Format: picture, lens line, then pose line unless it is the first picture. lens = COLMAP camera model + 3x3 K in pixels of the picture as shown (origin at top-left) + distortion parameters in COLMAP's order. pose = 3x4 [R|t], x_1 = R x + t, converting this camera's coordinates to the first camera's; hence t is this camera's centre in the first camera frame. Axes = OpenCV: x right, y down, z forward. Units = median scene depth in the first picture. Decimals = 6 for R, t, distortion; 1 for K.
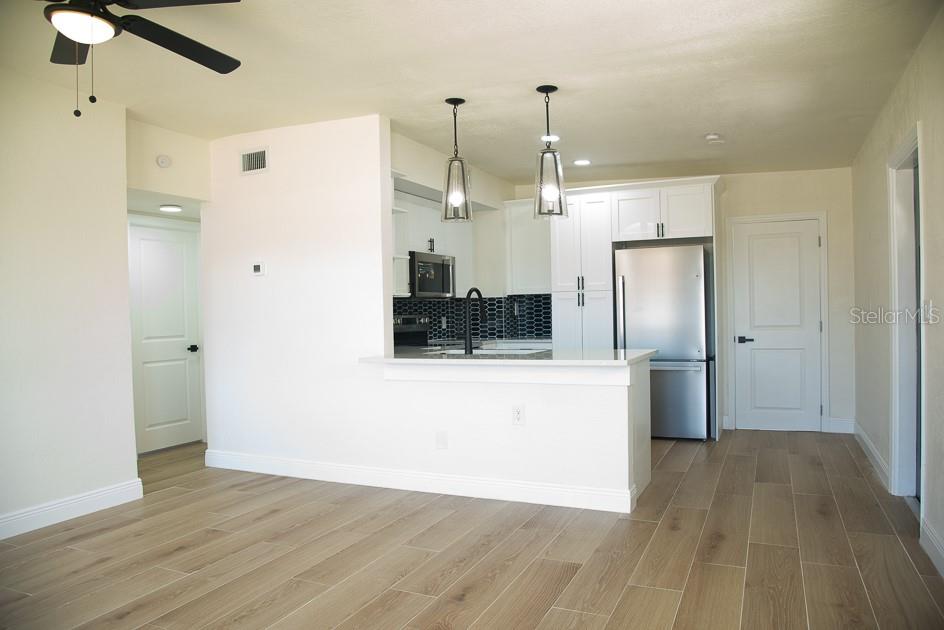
lens RADIAL K [[649.2, 0, 477.2], [0, 649.2, 319.0], [0, 0, 1]] dist [-0.095278, 0.046098]
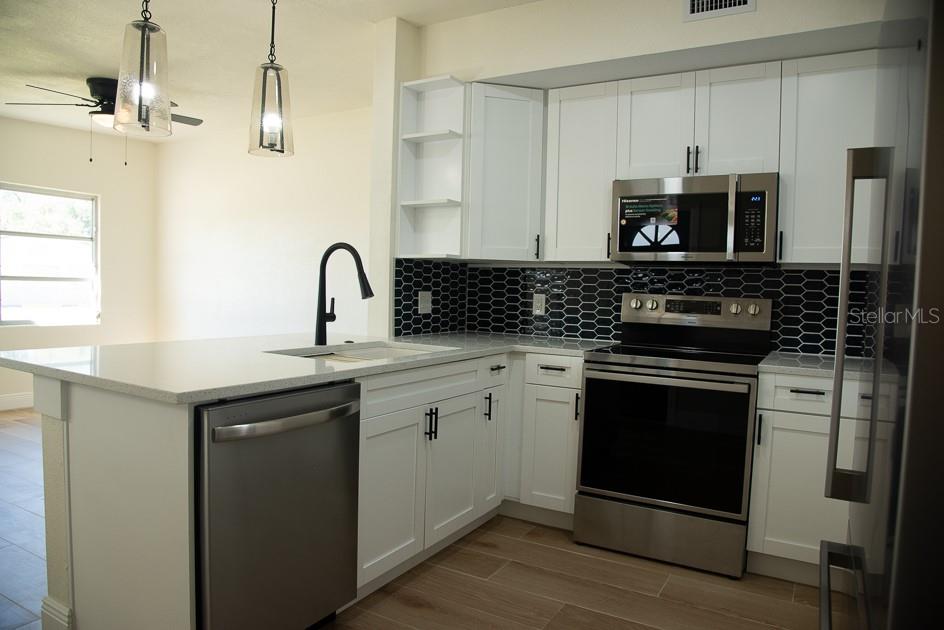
lens RADIAL K [[632.8, 0, 475.5], [0, 632.8, 317.2], [0, 0, 1]] dist [-0.078326, 0.020838]
pose [[-0.086548, 0.068727, -0.993874, 0.466421], [-0.038478, 0.996643, 0.072269, -0.020300], [0.995504, 0.044497, -0.083612, 0.925126]]
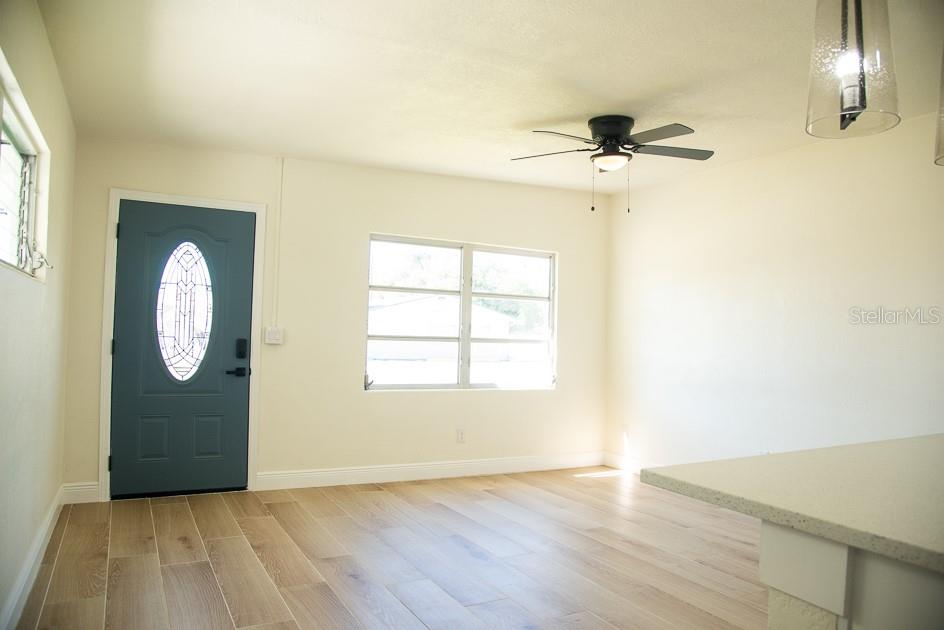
lens RADIAL K [[649.2, 0, 463.4], [0, 649.2, 316.3], [0, 0, 1]] dist [-0.095278, 0.046098]
pose [[-0.605345, -0.014434, -0.795832, 0.390683], [-0.025409, 0.999676, 0.001196, -0.021616], [0.795557, 0.020945, -0.605516, 0.713502]]
